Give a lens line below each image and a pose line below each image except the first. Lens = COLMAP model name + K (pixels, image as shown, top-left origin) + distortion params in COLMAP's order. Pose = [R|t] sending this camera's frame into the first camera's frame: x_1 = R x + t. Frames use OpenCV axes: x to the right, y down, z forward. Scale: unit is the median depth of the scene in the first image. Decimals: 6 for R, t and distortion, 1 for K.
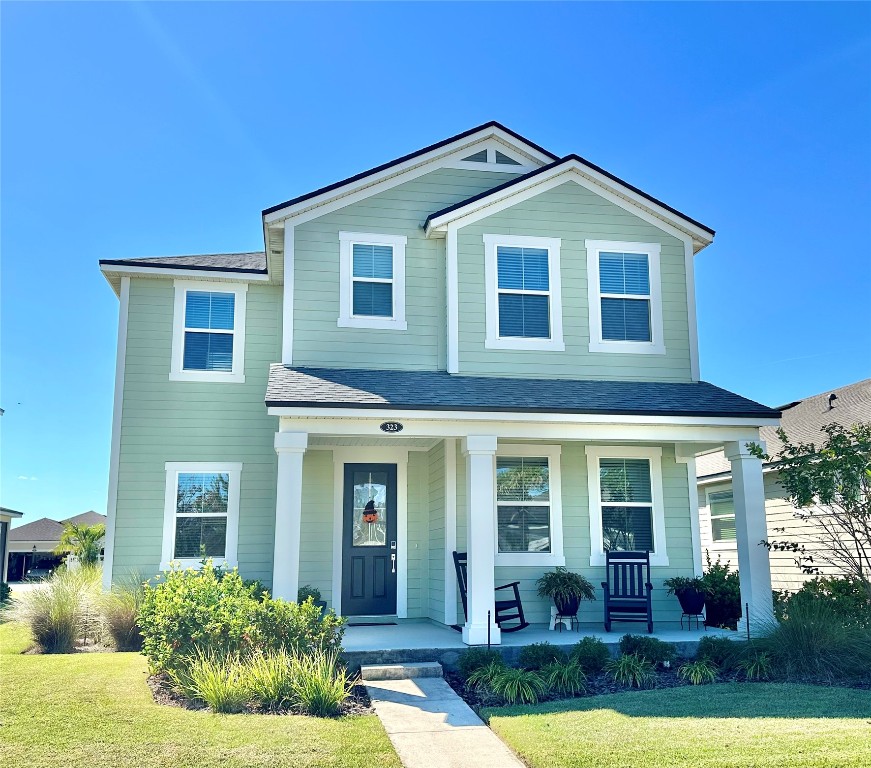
lens RADIAL K [[913.6, 0, 456.5], [0, 913.6, 396.6], [0, 0, 1]] dist [0.173105, 0.000000]
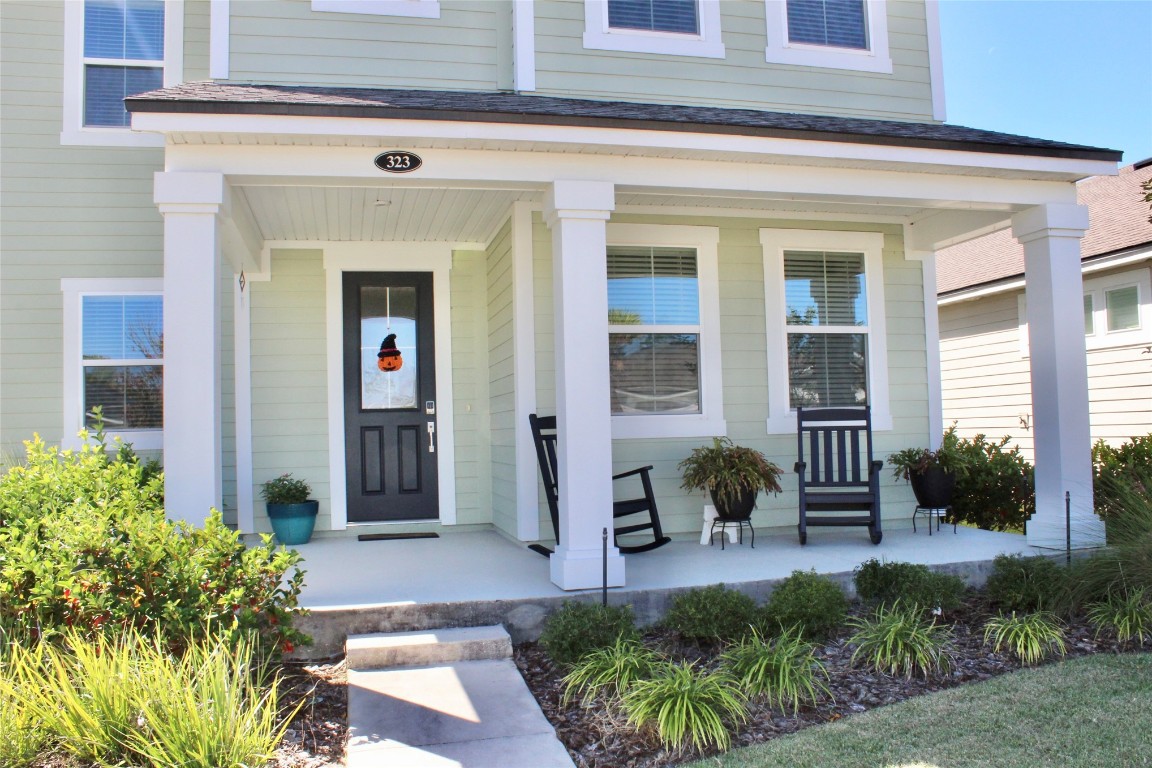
lens RADIAL K [[963.5, 0, 576.0], [0, 963.5, 383.4], [0, 0, 1]] dist [-0.011818, 0.008913]
pose [[0.999039, -0.016008, 0.040810, 0.000385], [0.010840, 0.992240, 0.123861, 0.078433], [-0.042476, -0.123300, 0.991460, 0.424810]]
